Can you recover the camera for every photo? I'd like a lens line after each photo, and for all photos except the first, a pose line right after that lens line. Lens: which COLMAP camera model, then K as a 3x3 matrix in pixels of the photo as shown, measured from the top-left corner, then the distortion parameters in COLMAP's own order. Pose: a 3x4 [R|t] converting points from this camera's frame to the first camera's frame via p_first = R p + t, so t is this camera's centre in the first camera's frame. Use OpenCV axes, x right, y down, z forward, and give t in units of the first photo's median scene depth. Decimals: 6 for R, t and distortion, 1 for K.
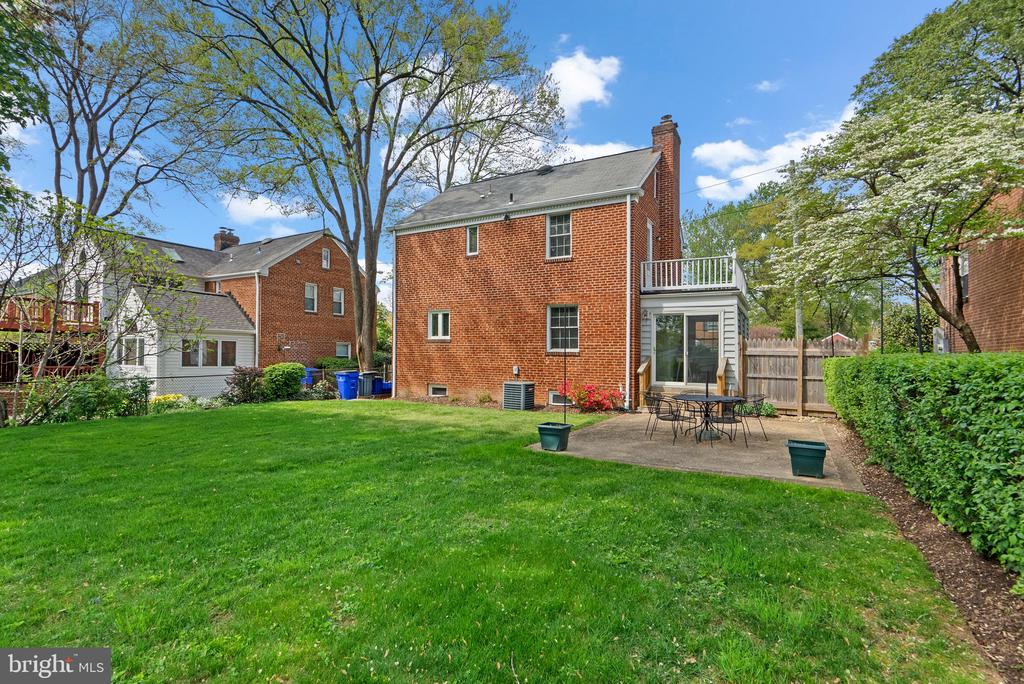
lens RADIAL K [[473.8, 0, 516.9], [0, 473.8, 362.3], [0, 0, 1]] dist [-0.008819, 0.001730]
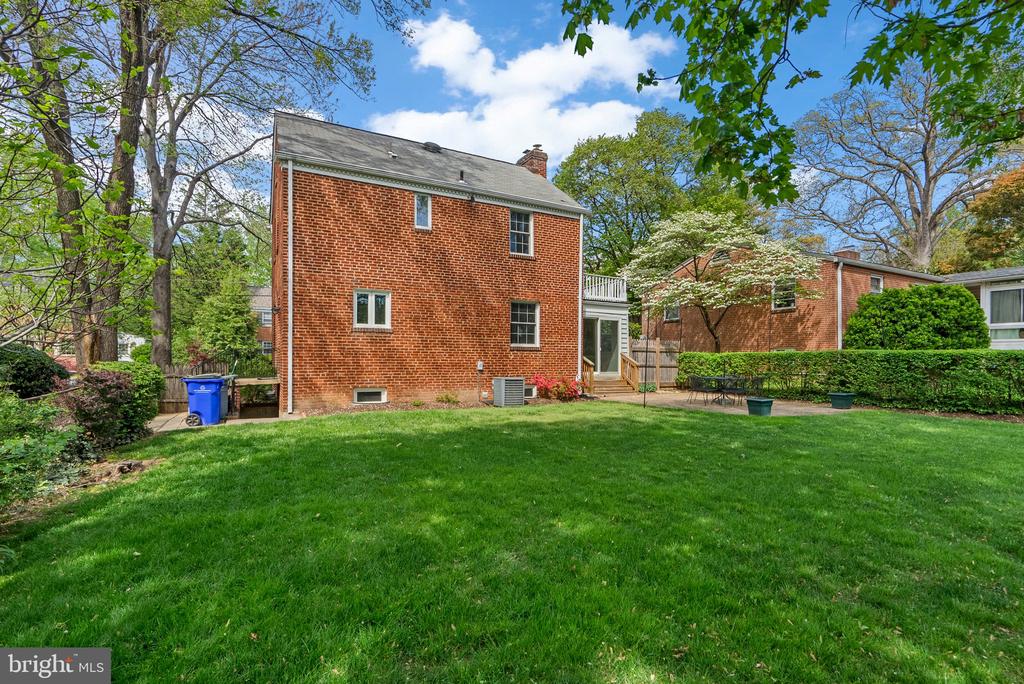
lens RADIAL K [[473.8, 0, 522.4], [0, 473.8, 377.3], [0, 0, 1]] dist [-0.008819, 0.001730]
pose [[0.544546, -0.040715, 0.837742, -0.706031], [0.012660, 0.999106, 0.040329, 0.002559], [-0.838635, -0.011355, 0.544575, 0.396526]]
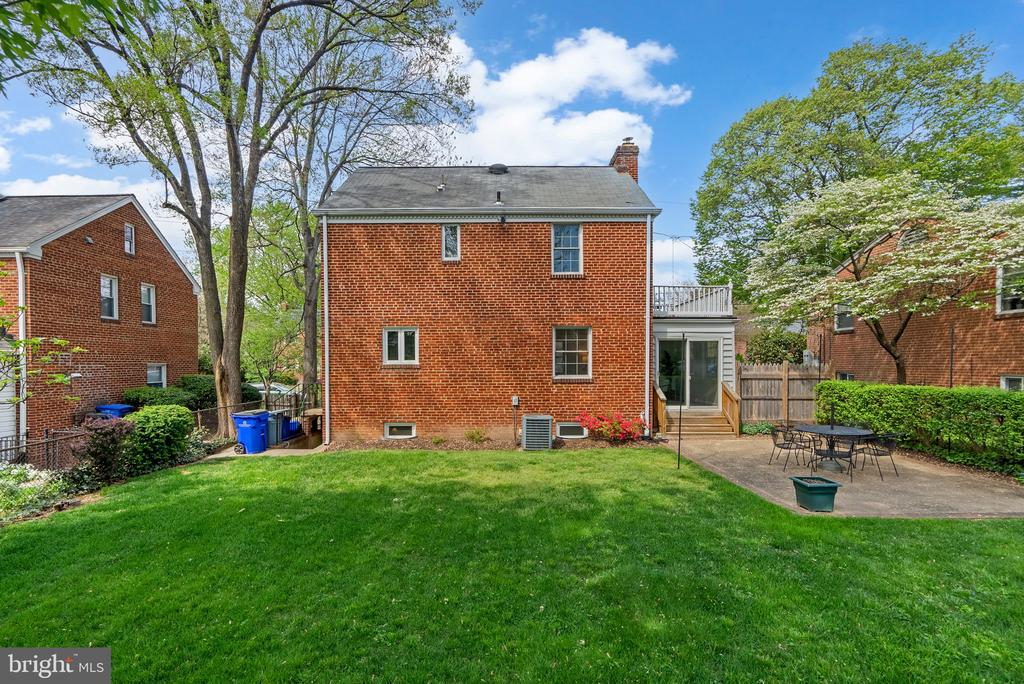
lens RADIAL K [[473.8, 0, 517.4], [0, 473.8, 377.0], [0, 0, 1]] dist [-0.008819, 0.001730]
pose [[0.874376, -0.030735, 0.484275, -0.392061], [0.021413, 0.999464, 0.024770, -0.045246], [-0.484777, -0.011288, 0.874565, 0.235425]]
